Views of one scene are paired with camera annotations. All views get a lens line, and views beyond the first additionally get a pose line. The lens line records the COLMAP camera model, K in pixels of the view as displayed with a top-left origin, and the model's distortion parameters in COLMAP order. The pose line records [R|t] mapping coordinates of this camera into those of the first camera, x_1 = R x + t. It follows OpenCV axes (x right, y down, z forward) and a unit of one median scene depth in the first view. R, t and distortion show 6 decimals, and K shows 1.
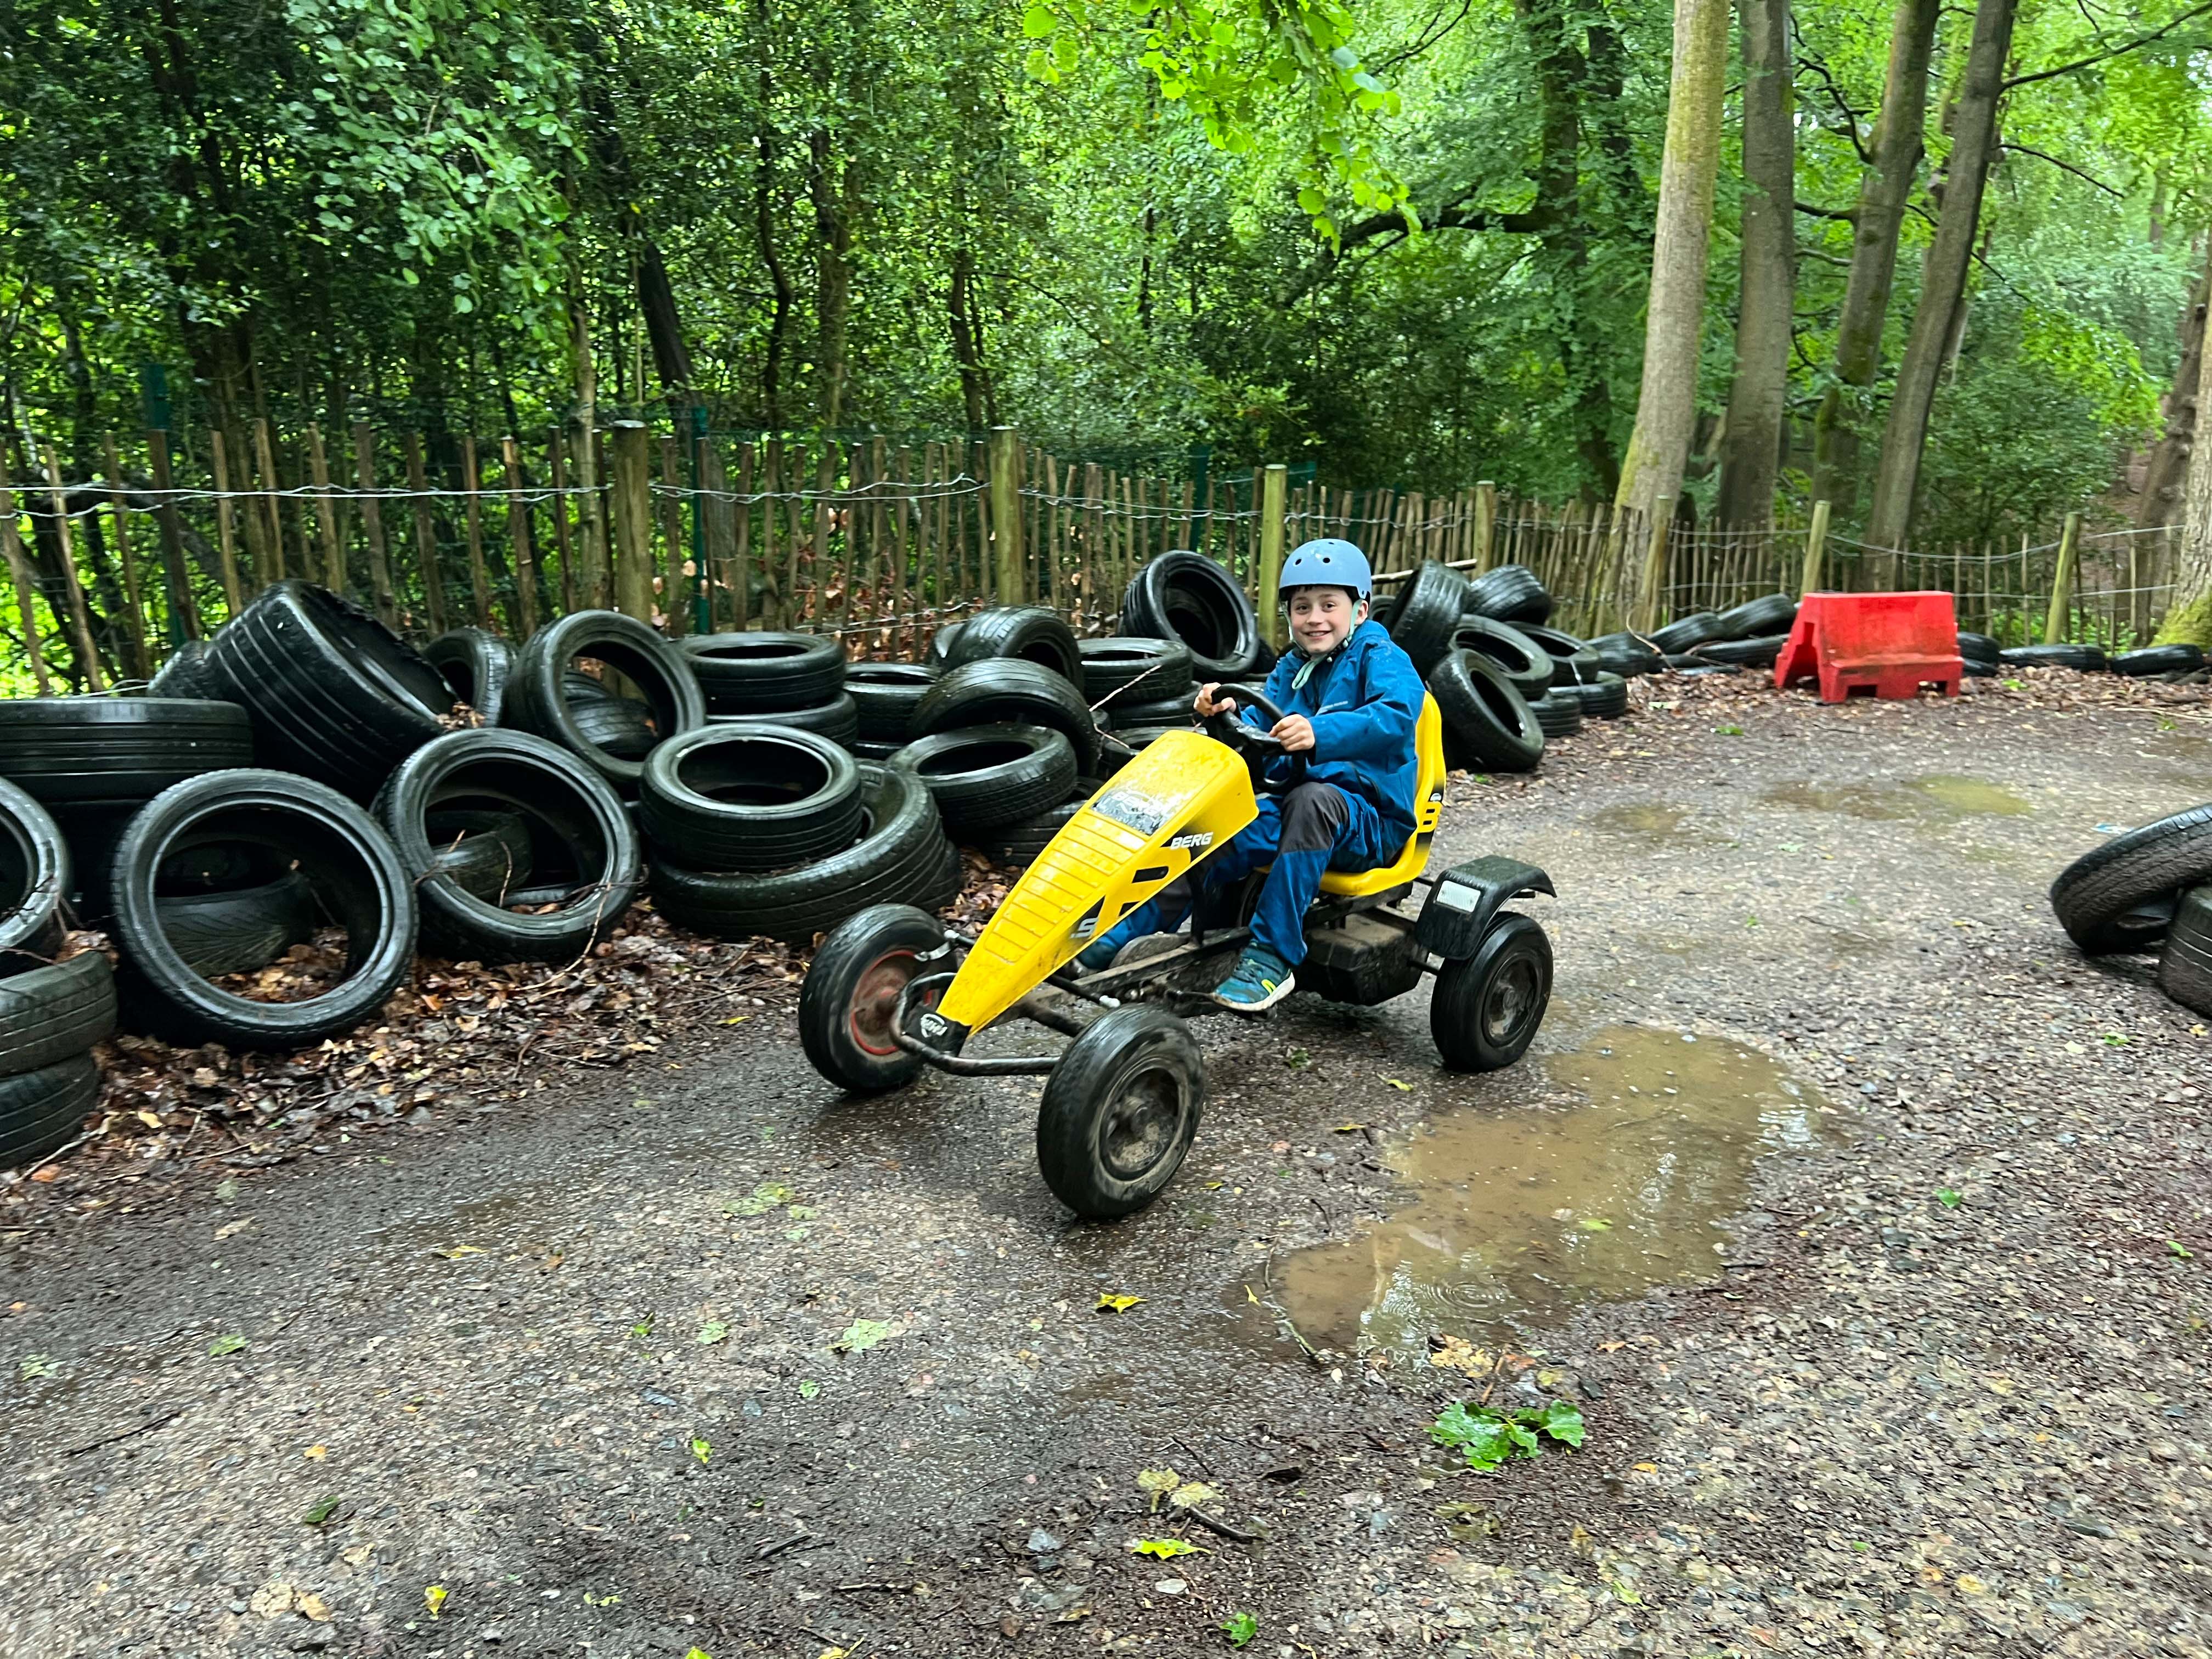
lens RADIAL K [[1653.9, 0, 1090.7], [0, 1653.9, 826.6], [0, 0, 1]] dist [0.037860, -0.037433]
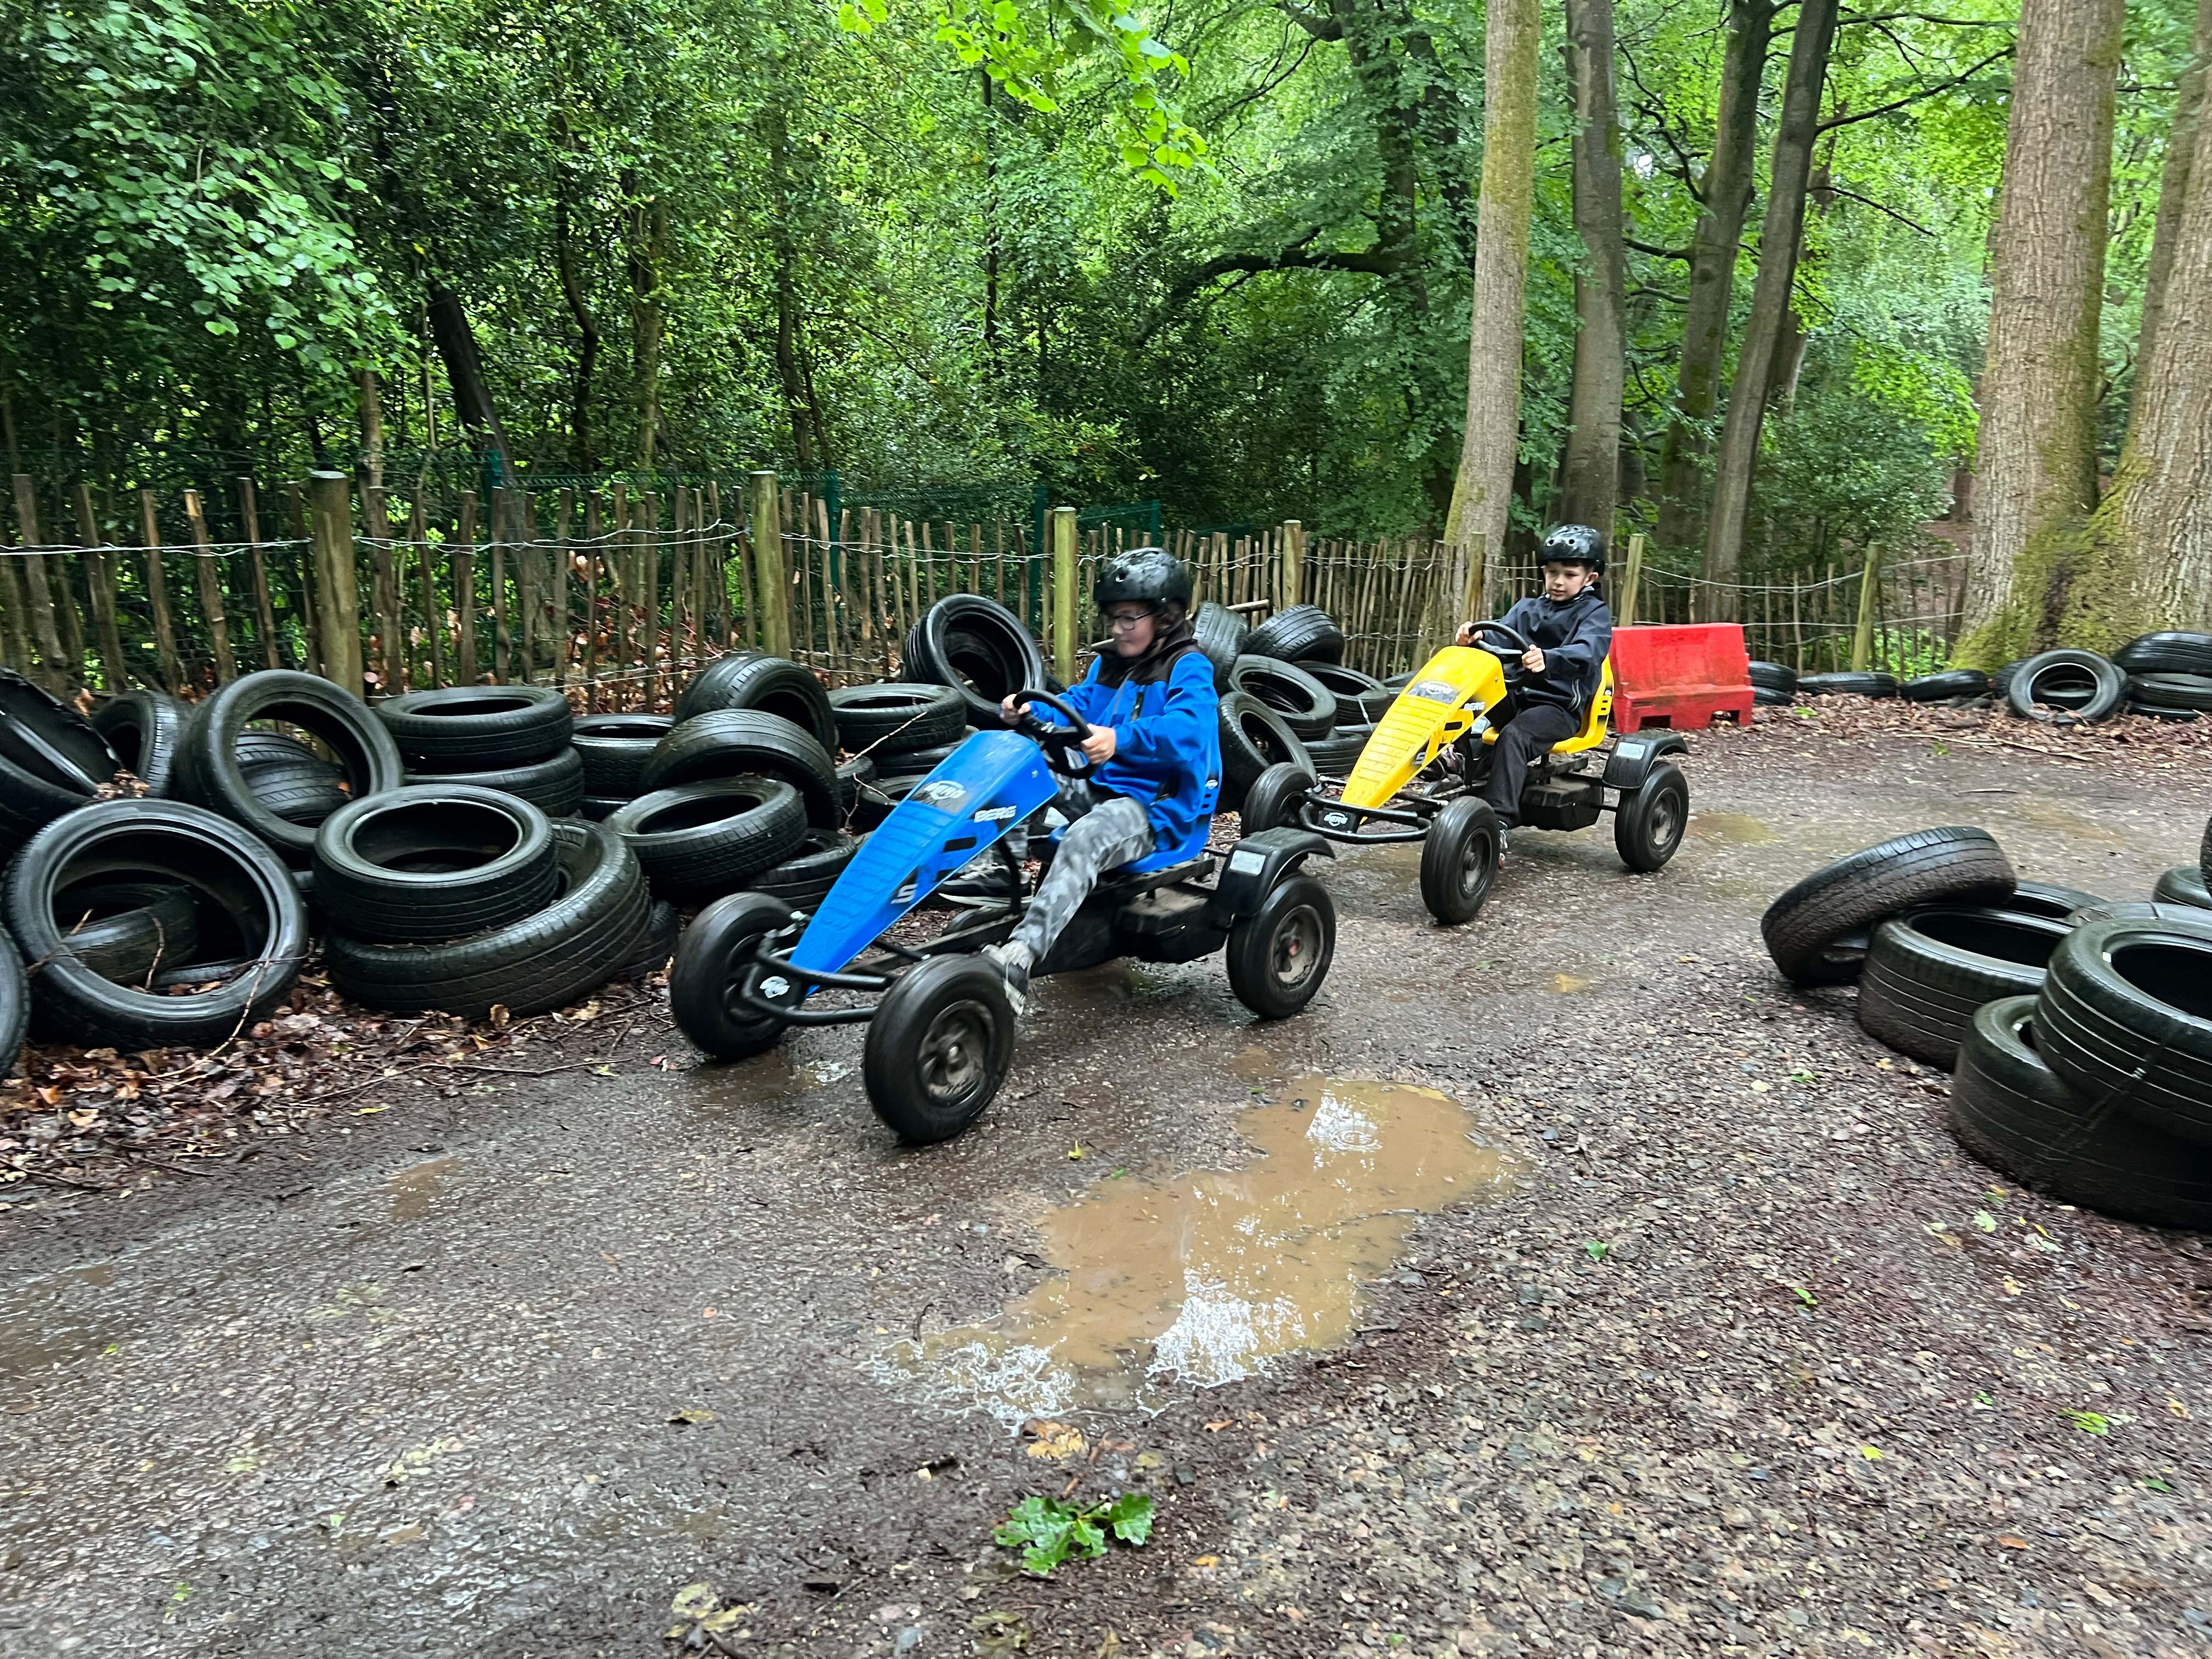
lens RADIAL K [[1653.9, 0, 1091.1], [0, 1653.9, 826.8], [0, 0, 1]] dist [0.037860, -0.037433]
pose [[0.997921, -0.021427, 0.060790, 0.120908], [0.022626, 0.999561, -0.019109, -0.012627], [-0.060354, 0.020445, 0.997968, 0.019707]]
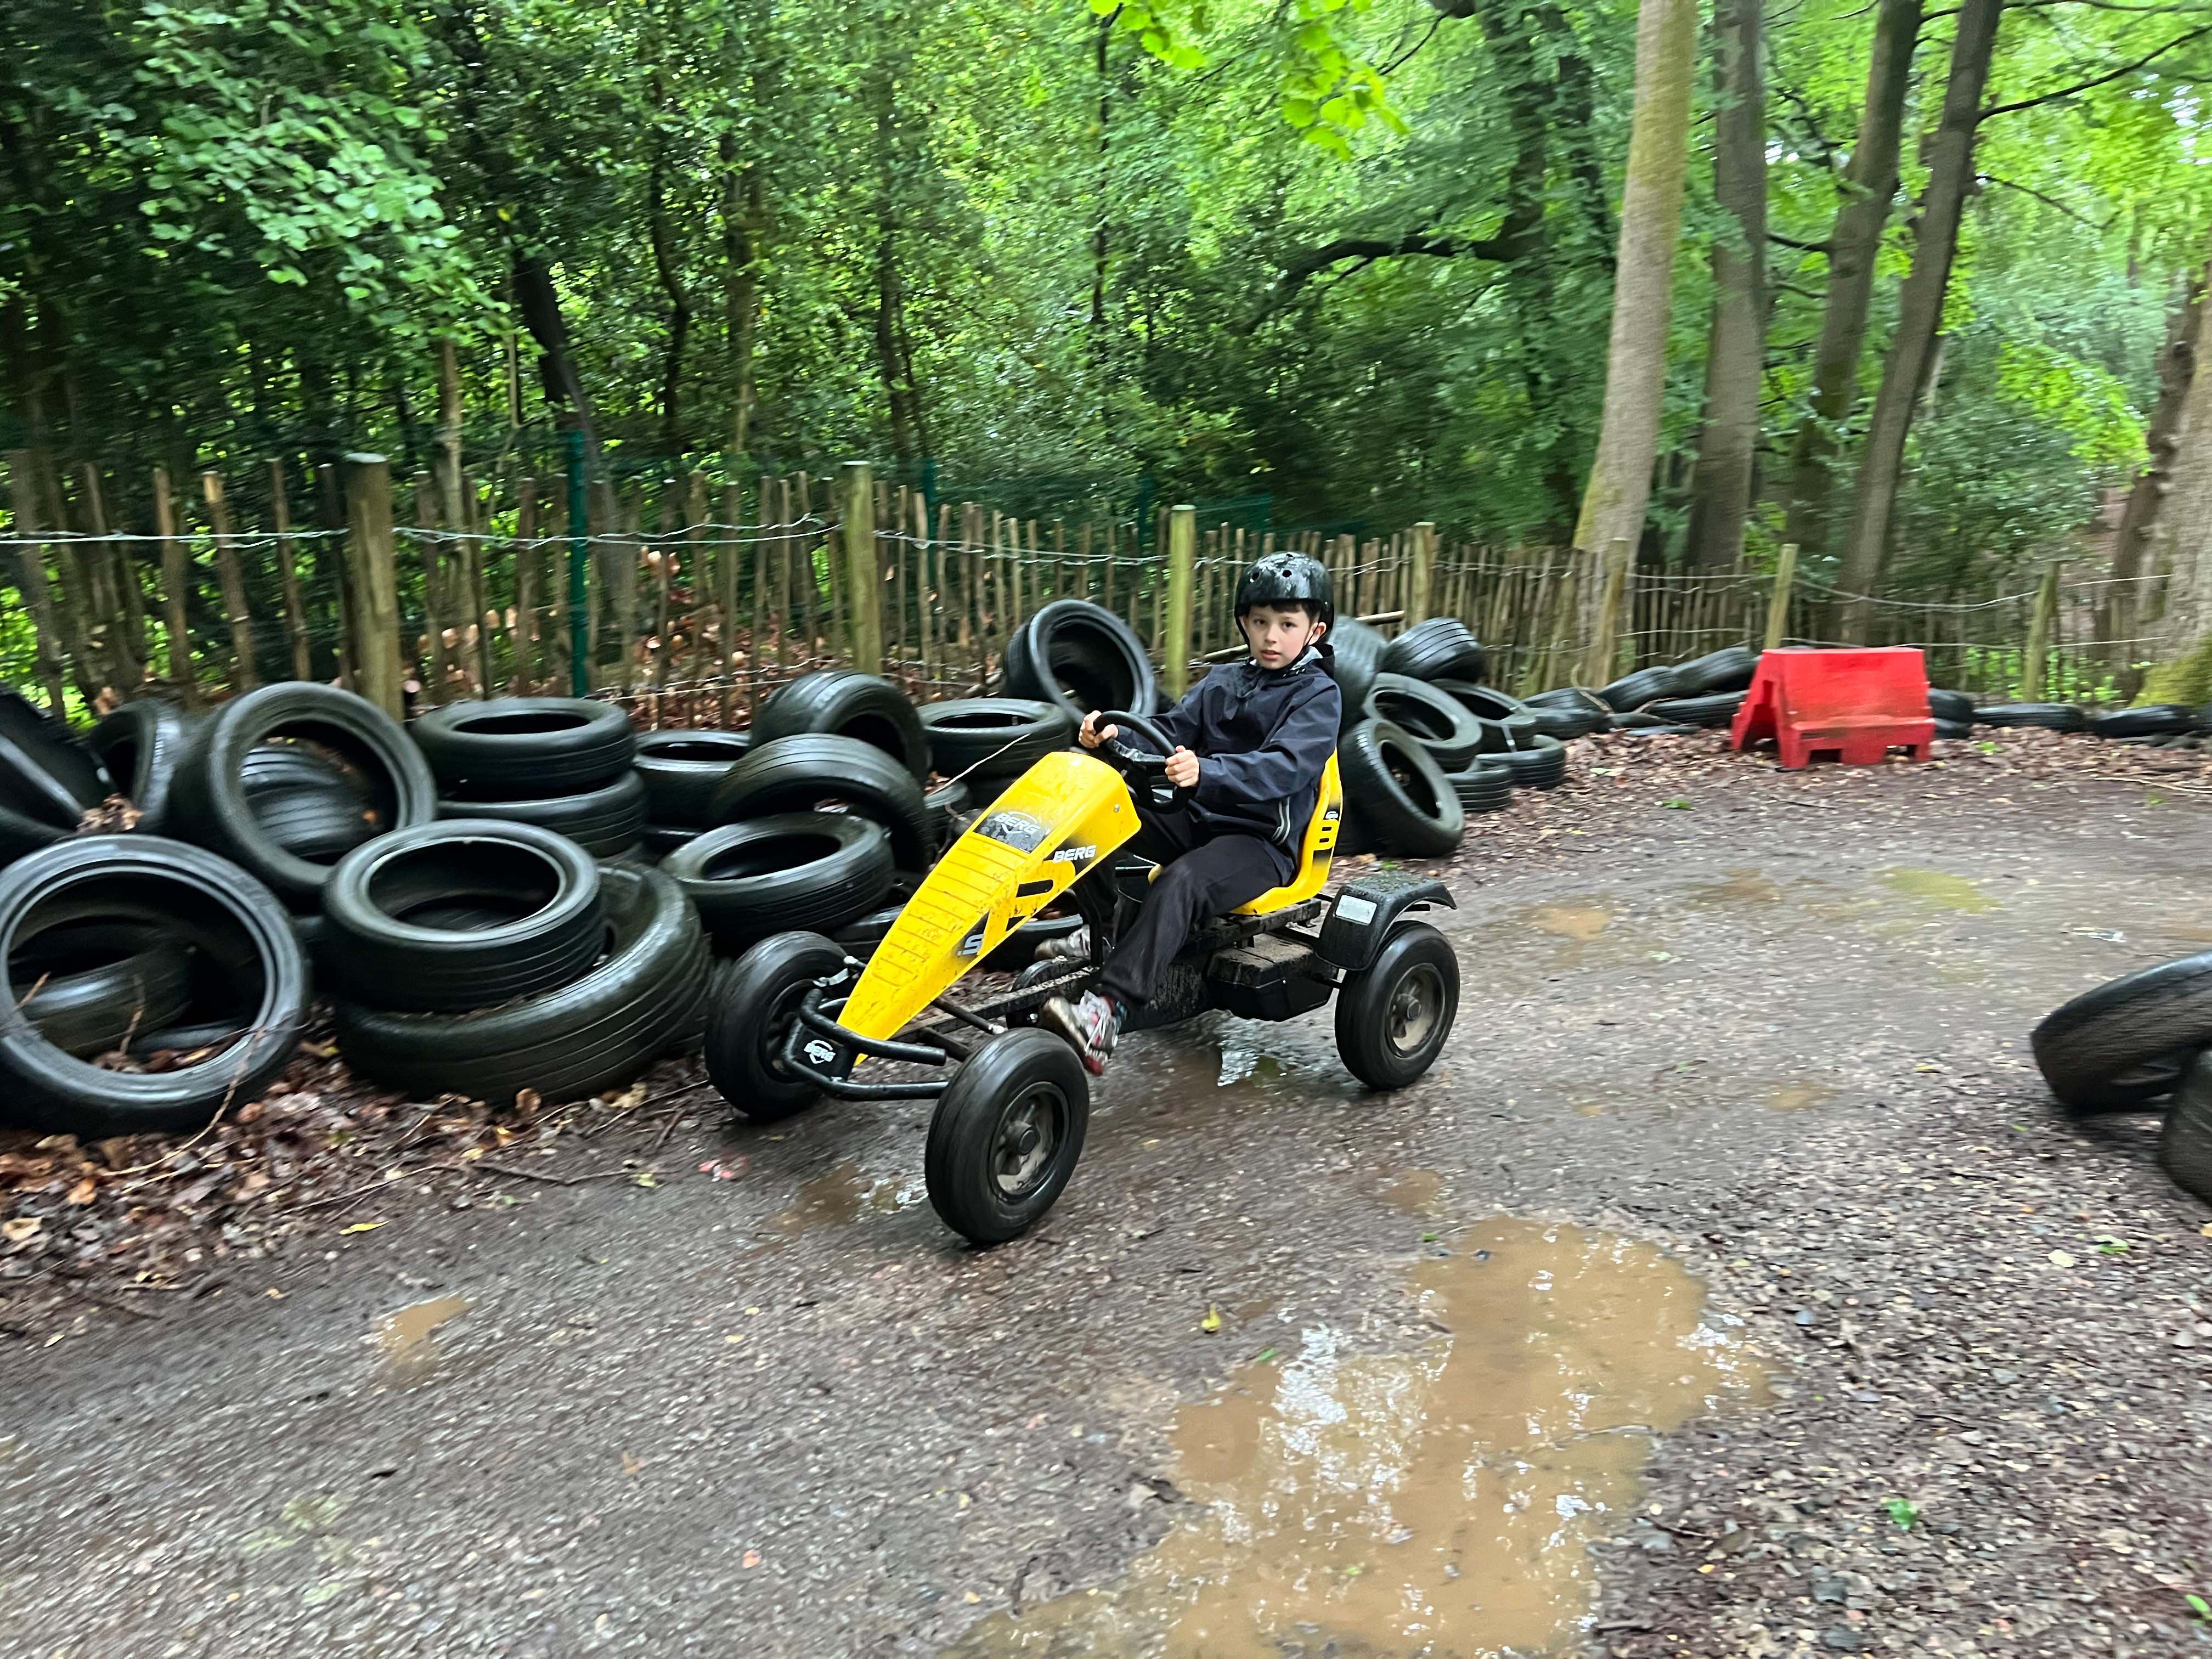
lens RADIAL K [[1653.9, 0, 1091.6], [0, 1653.9, 824.2], [0, 0, 1]] dist [0.037860, -0.037433]
pose [[0.999881, 0.010379, 0.011394, 0.101409], [-0.010220, 0.999851, -0.013946, -0.057336], [-0.011537, 0.013828, 0.999838, 0.181231]]
